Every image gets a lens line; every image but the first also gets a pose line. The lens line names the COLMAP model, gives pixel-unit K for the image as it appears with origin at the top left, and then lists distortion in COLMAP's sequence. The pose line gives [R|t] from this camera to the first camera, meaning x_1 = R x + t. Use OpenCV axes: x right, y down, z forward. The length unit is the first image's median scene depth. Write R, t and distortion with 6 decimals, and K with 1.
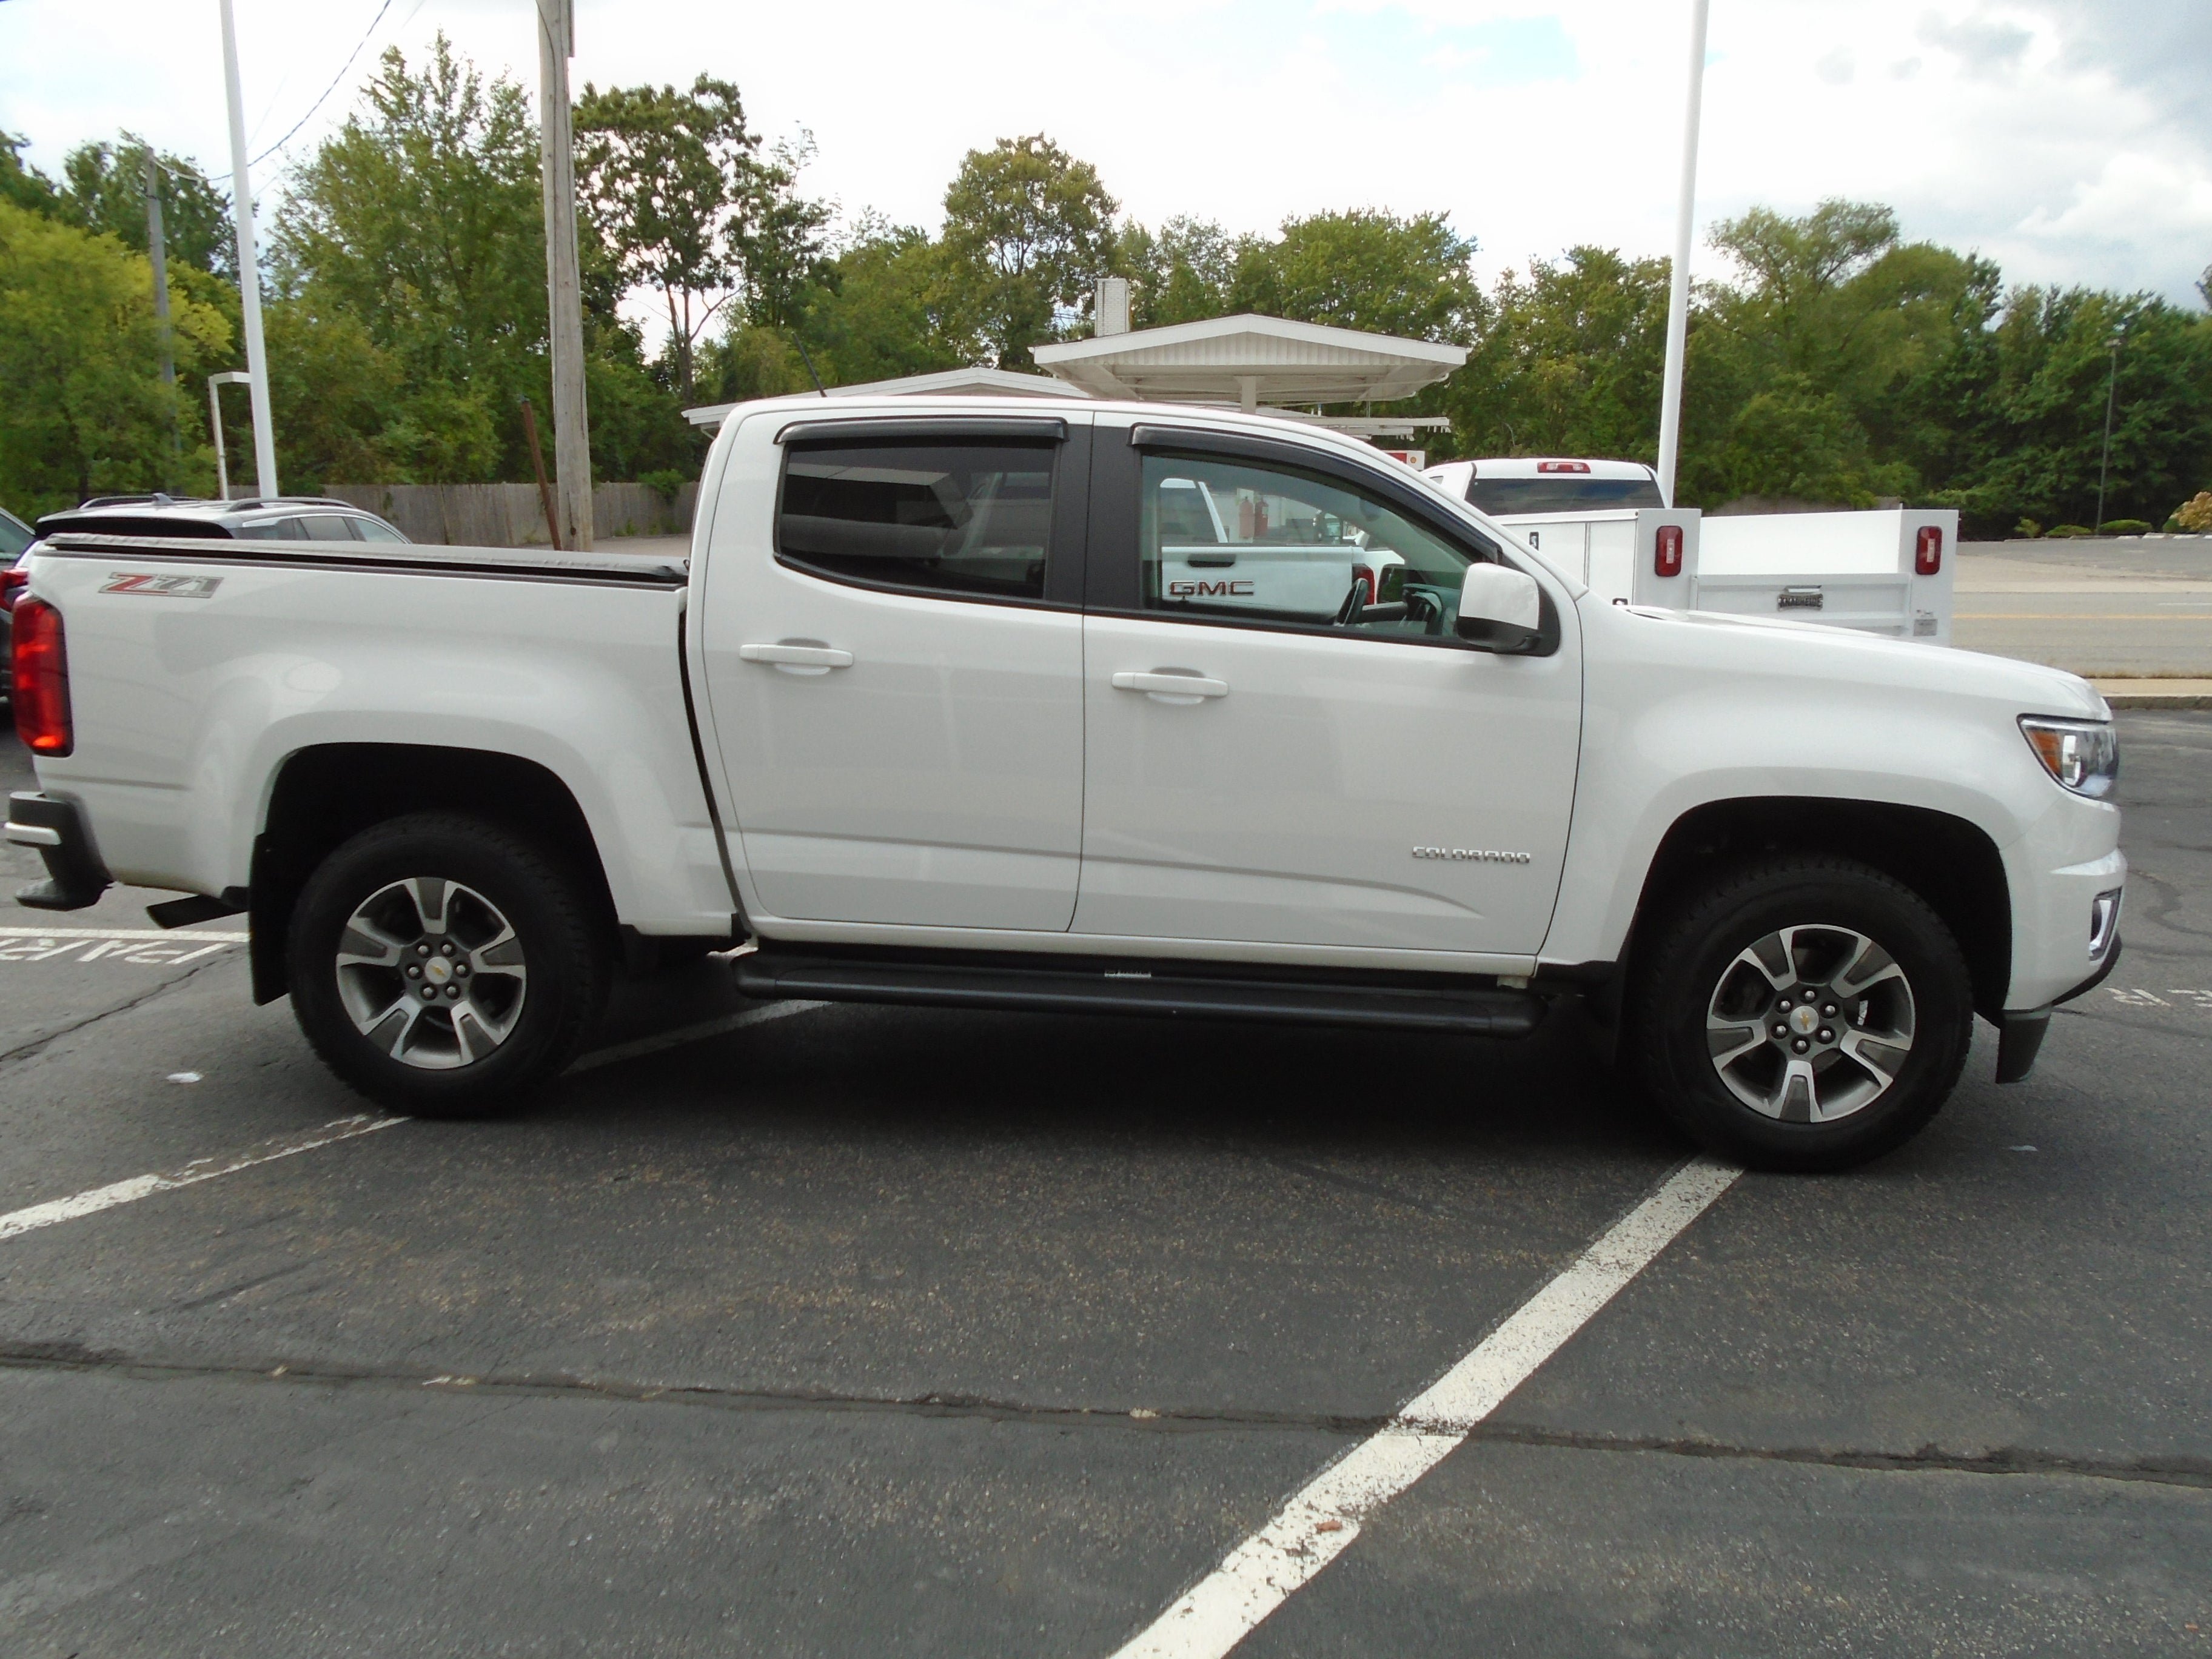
lens RADIAL K [[1690.3, 0, 1111.4], [0, 1690.3, 829.9], [0, 0, 1]] dist [-0.014999, 0.007011]
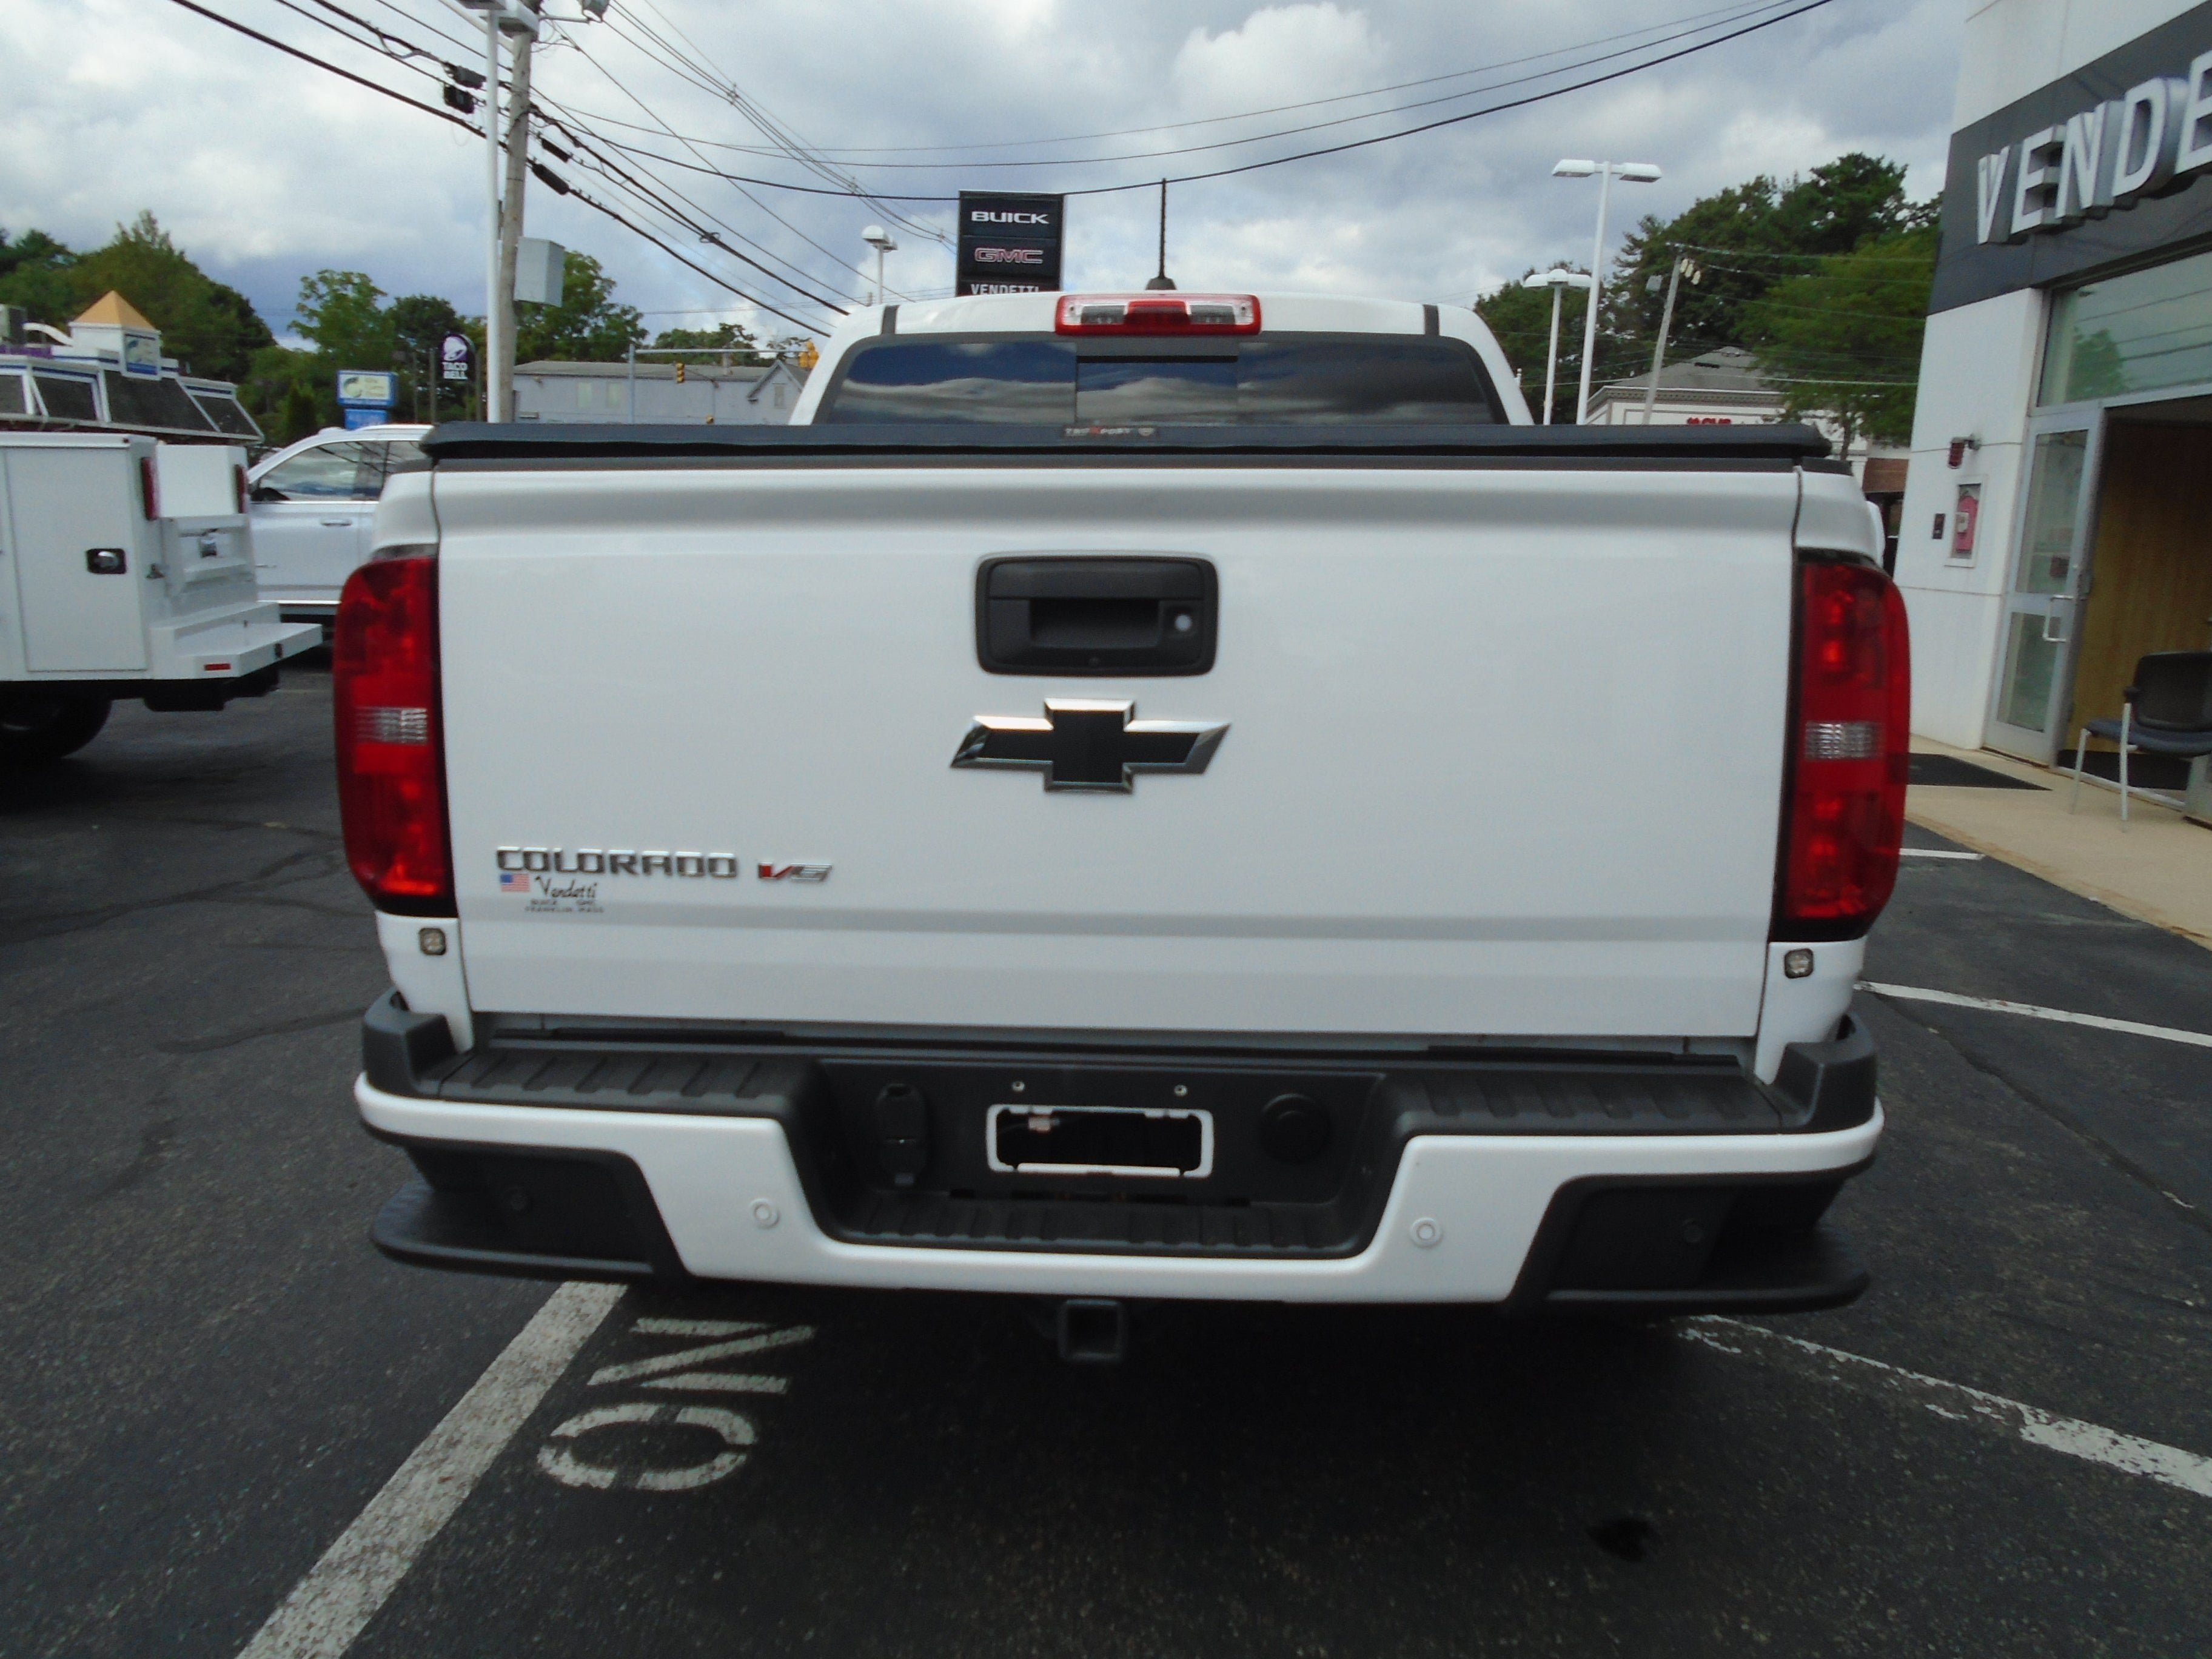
lens RADIAL K [[1690.3, 0, 1110.3], [0, 1690.3, 823.3], [0, 0, 1]] dist [-0.014999, 0.007011]
pose [[0.001778, -0.183277, 0.983060, -0.093897], [0.152938, 0.971546, 0.180854, -0.016031], [-0.988234, 0.150025, 0.029757, 0.103703]]
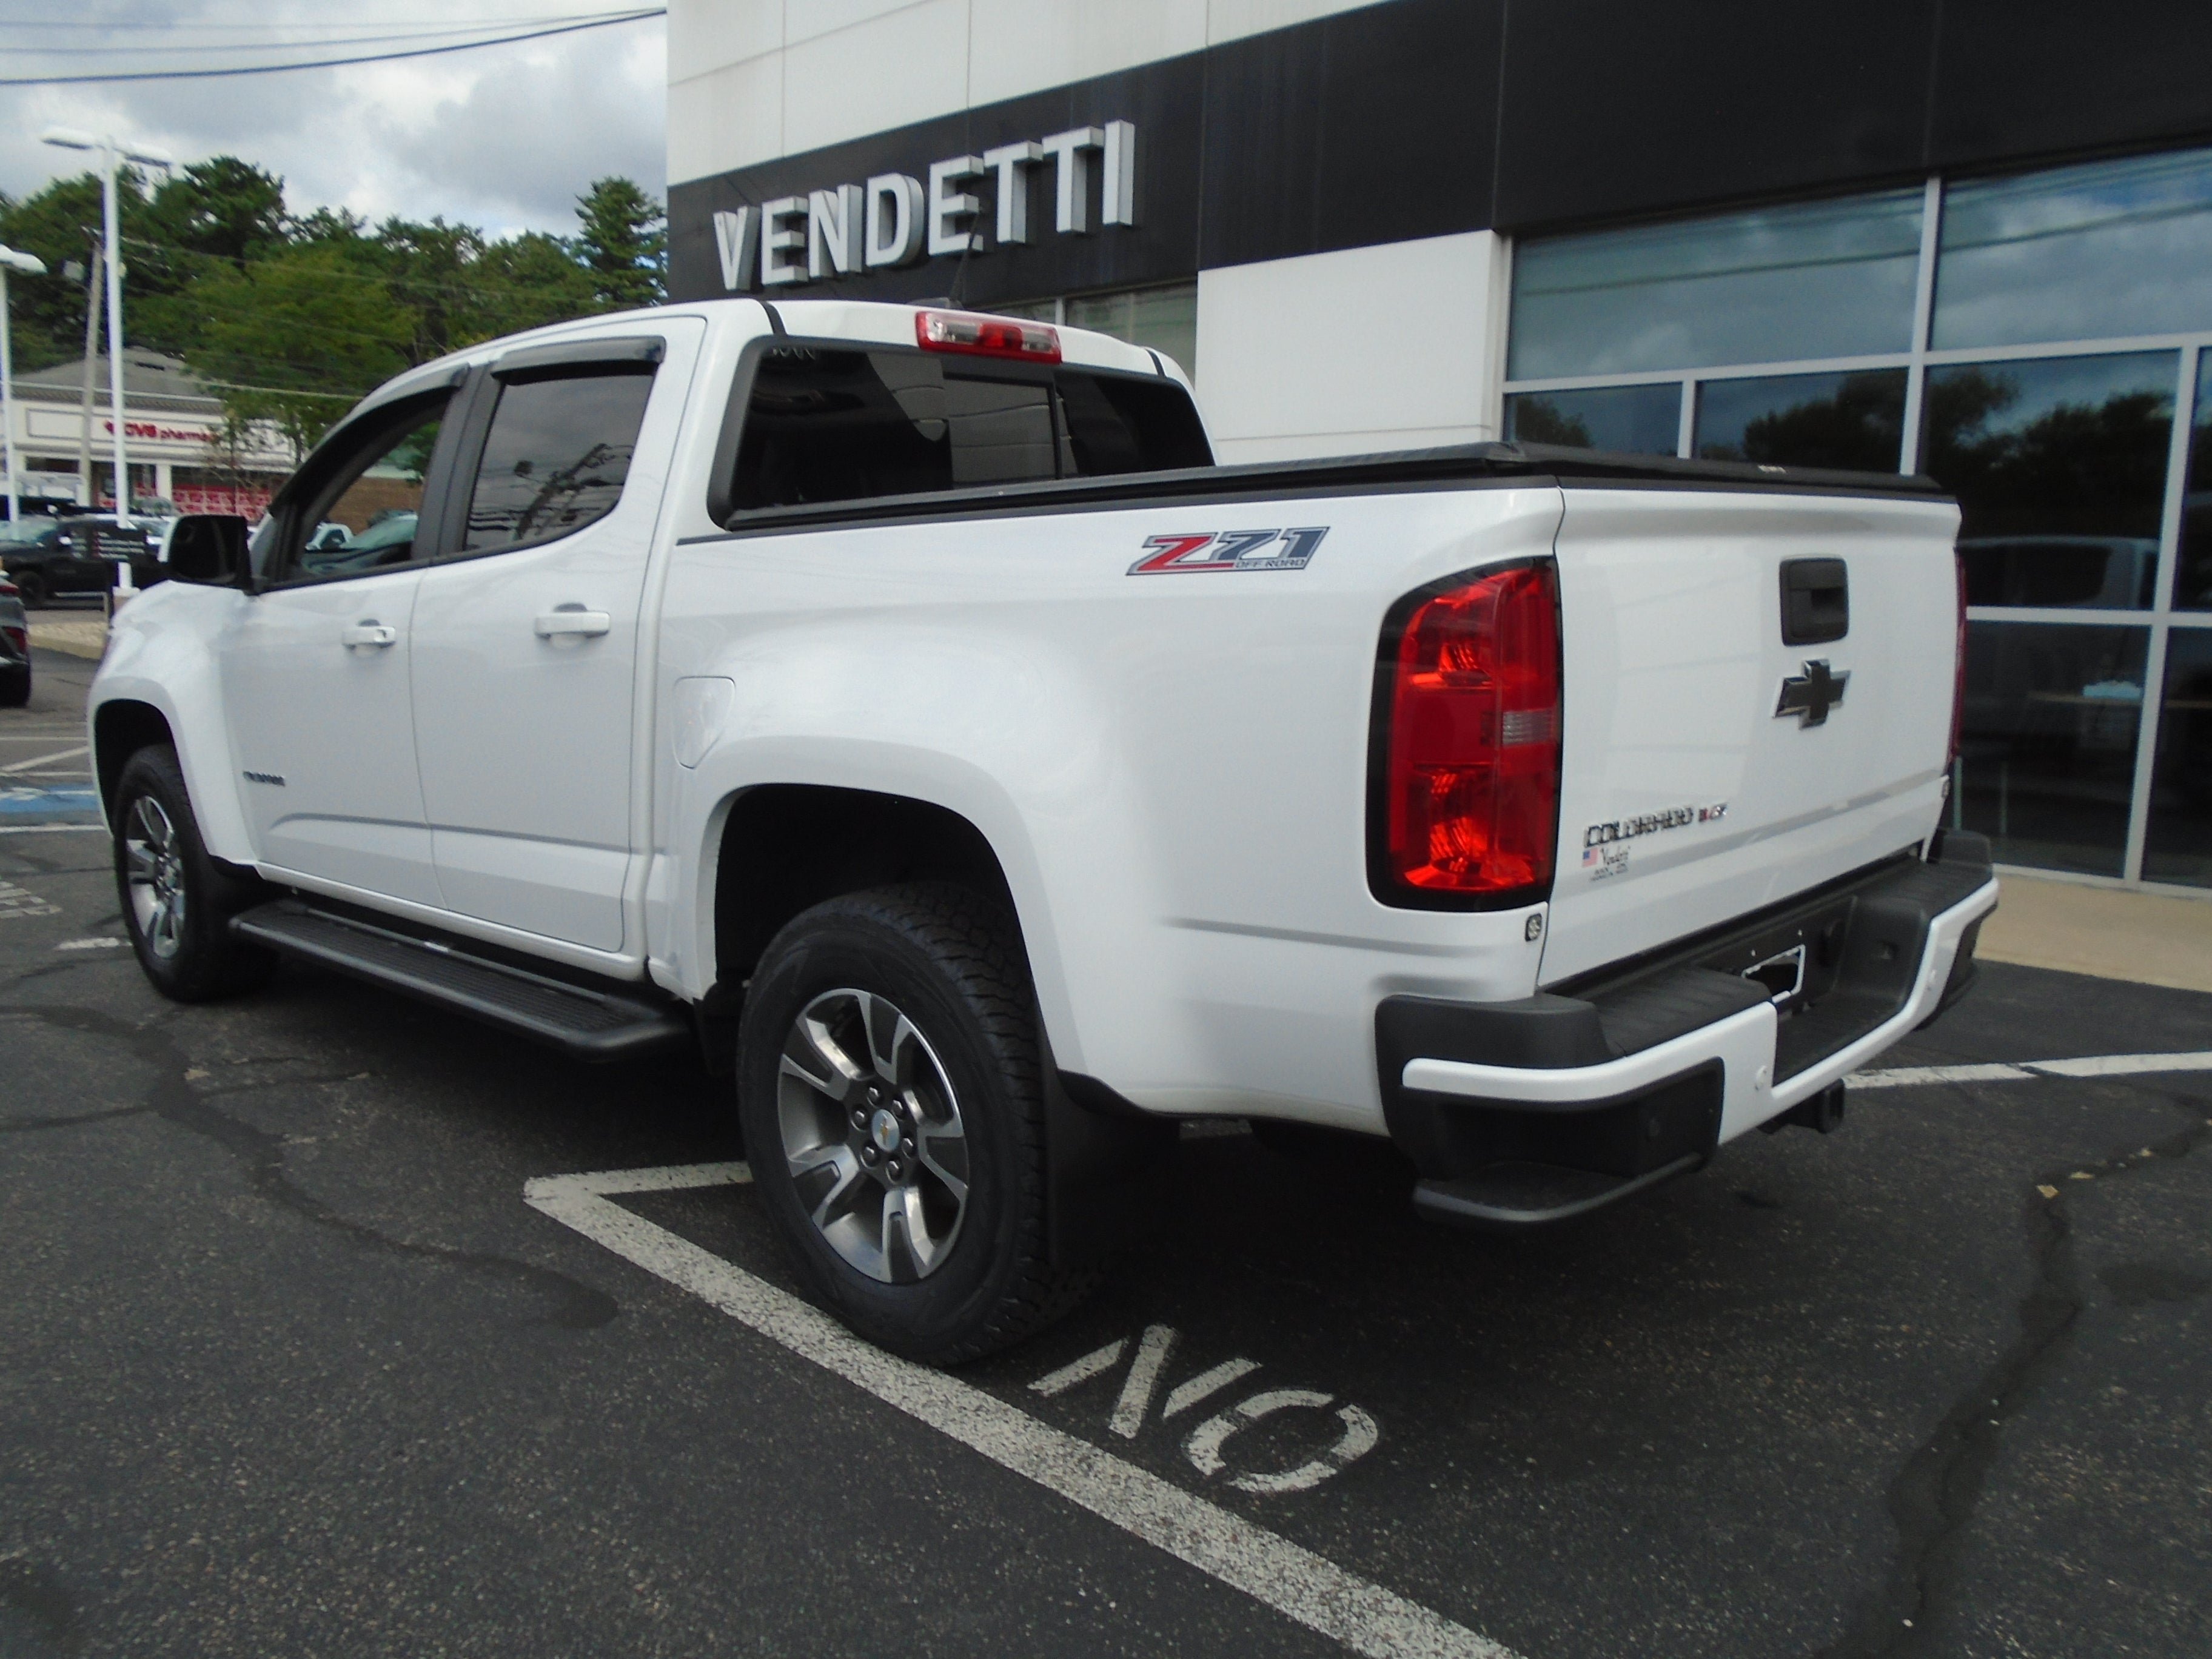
lens RADIAL K [[1690.3, 0, 1103.7], [0, 1690.3, 822.5], [0, 0, 1]] dist [-0.014999, 0.007011]
pose [[-0.767872, -0.114234, 0.630335, -0.073485], [0.095003, 0.952784, 0.288403, -0.024390], [-0.633519, 0.281340, -0.720764, 0.157951]]
